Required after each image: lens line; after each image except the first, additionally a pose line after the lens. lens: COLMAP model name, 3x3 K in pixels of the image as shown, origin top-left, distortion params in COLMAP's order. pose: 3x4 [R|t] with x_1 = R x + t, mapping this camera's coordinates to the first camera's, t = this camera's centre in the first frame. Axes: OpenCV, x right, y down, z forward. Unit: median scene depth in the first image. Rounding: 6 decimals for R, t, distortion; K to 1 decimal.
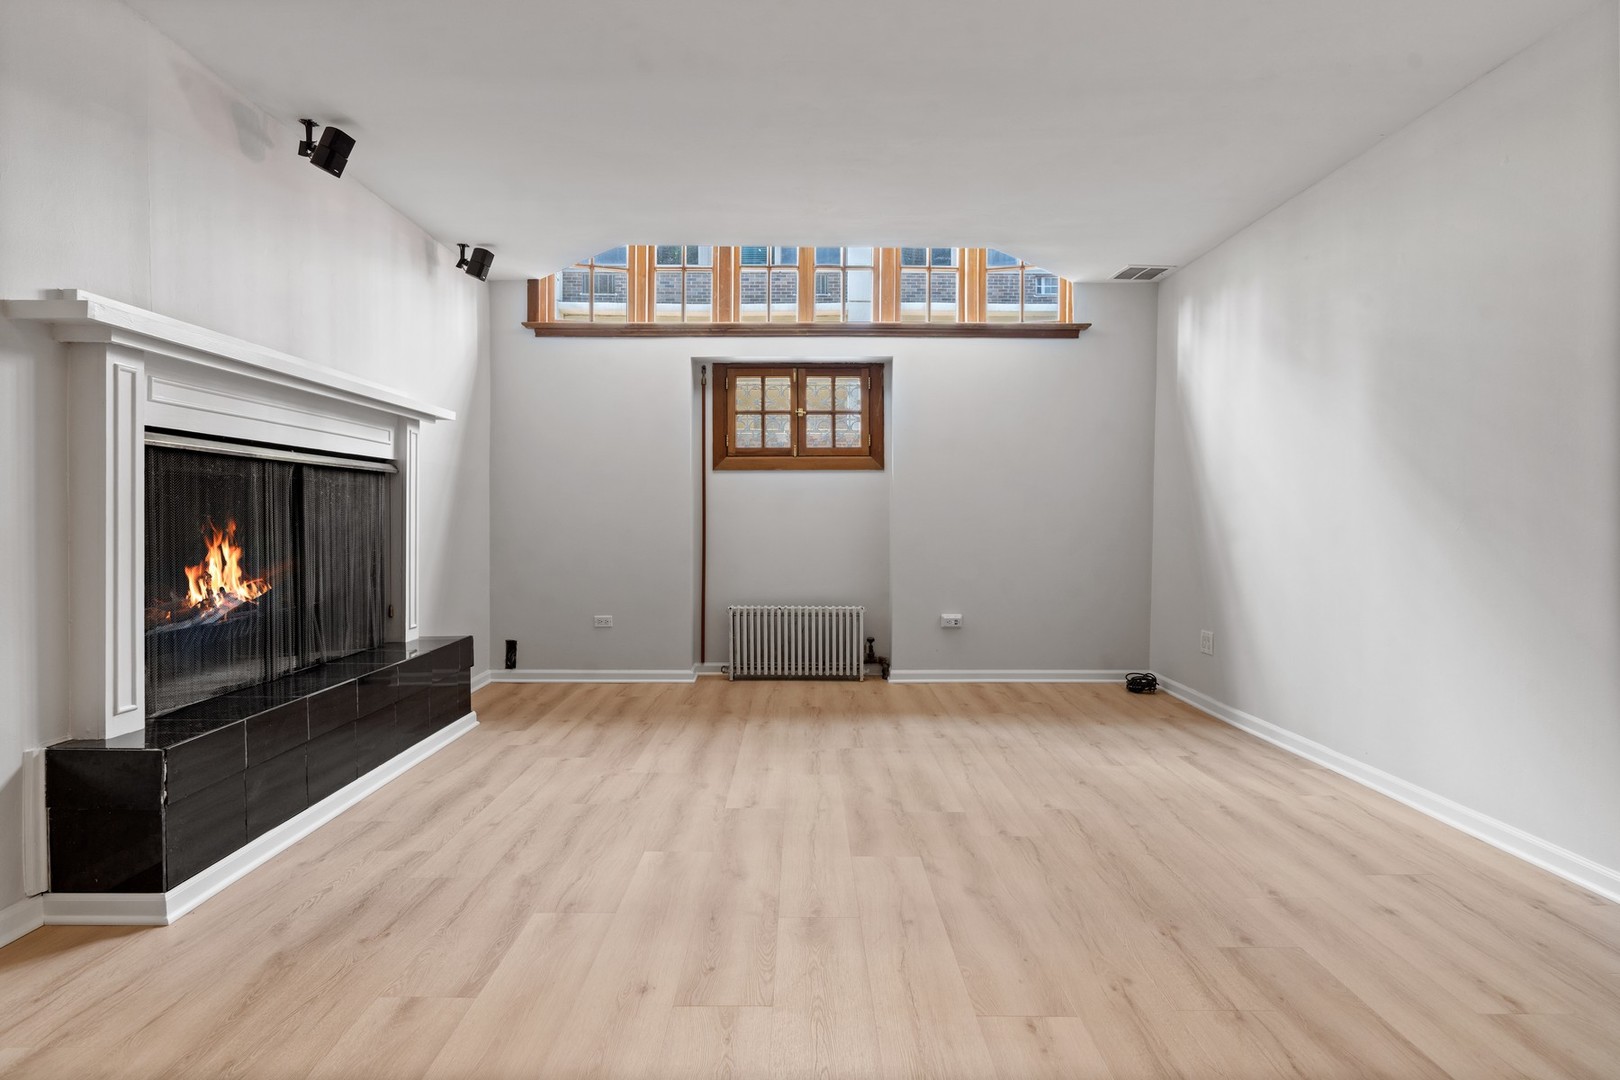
lens RADIAL K [[810.0, 0, 799.6], [0, 810.0, 524.5], [0, 0, 1]] dist [-0.001809, 0.000464]
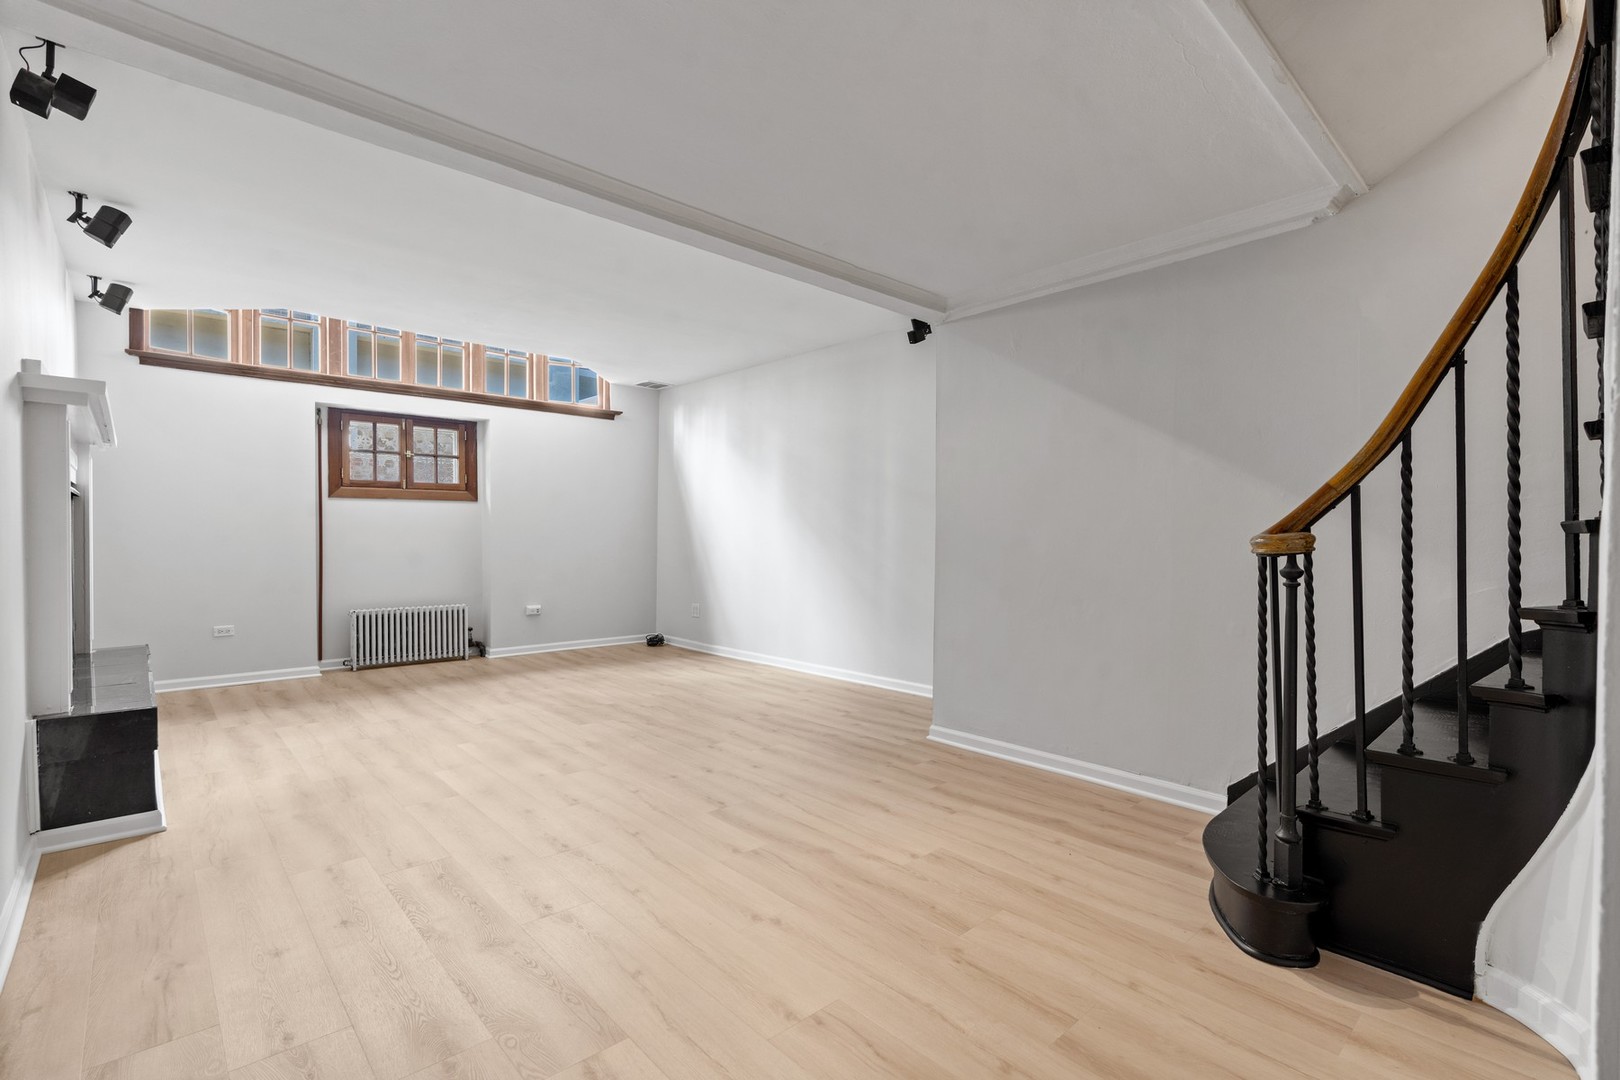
lens RADIAL K [[746.5, 0, 801.4], [0, 746.5, 540.7], [0, 0, 1]] dist [-0.001340, 0.000003]
pose [[0.745315, -0.002586, 0.666707, -0.497211], [0.002810, 0.999996, 0.000736, -0.003833], [-0.666706, 0.001325, 0.745319, -0.427502]]
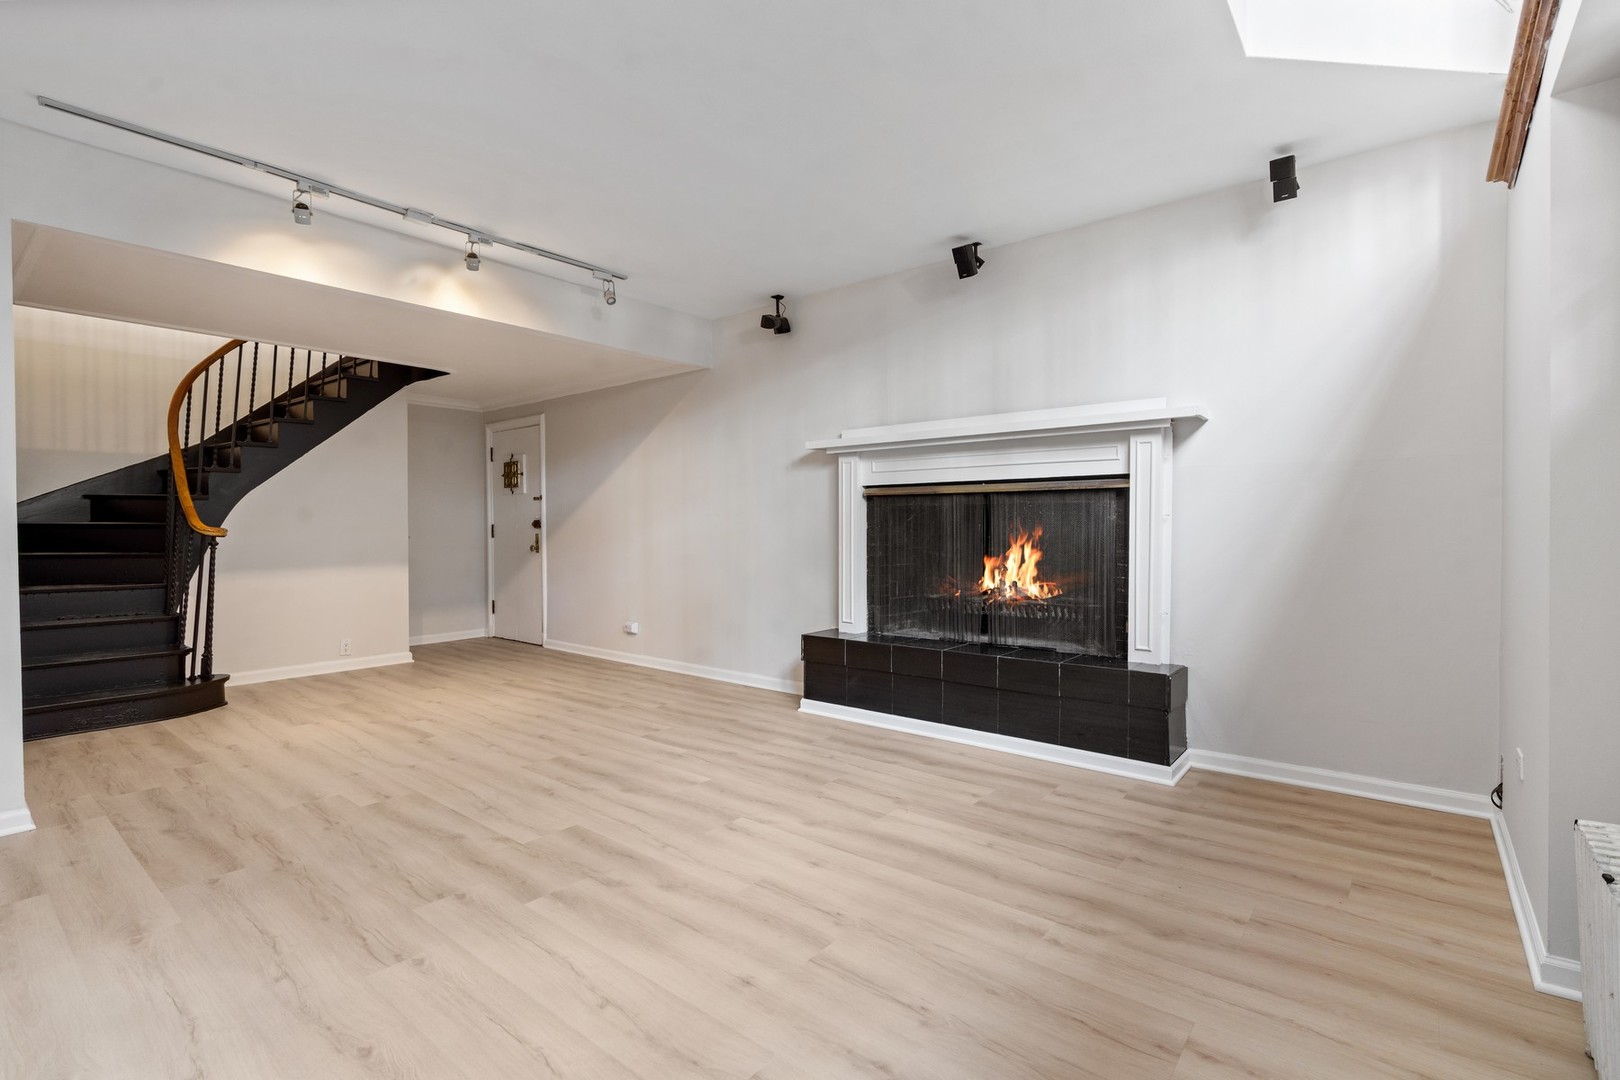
lens RADIAL K [[746.5, 0, 801.4], [0, 746.5, 540.7], [0, 0, 1]] dist [-0.001340, 0.000003]
pose [[-0.637102, 0.014673, -0.770640, 0.499117], [-0.003608, 0.999751, 0.022019, -0.018665], [0.770771, 0.016809, -0.636890, 1.412390]]
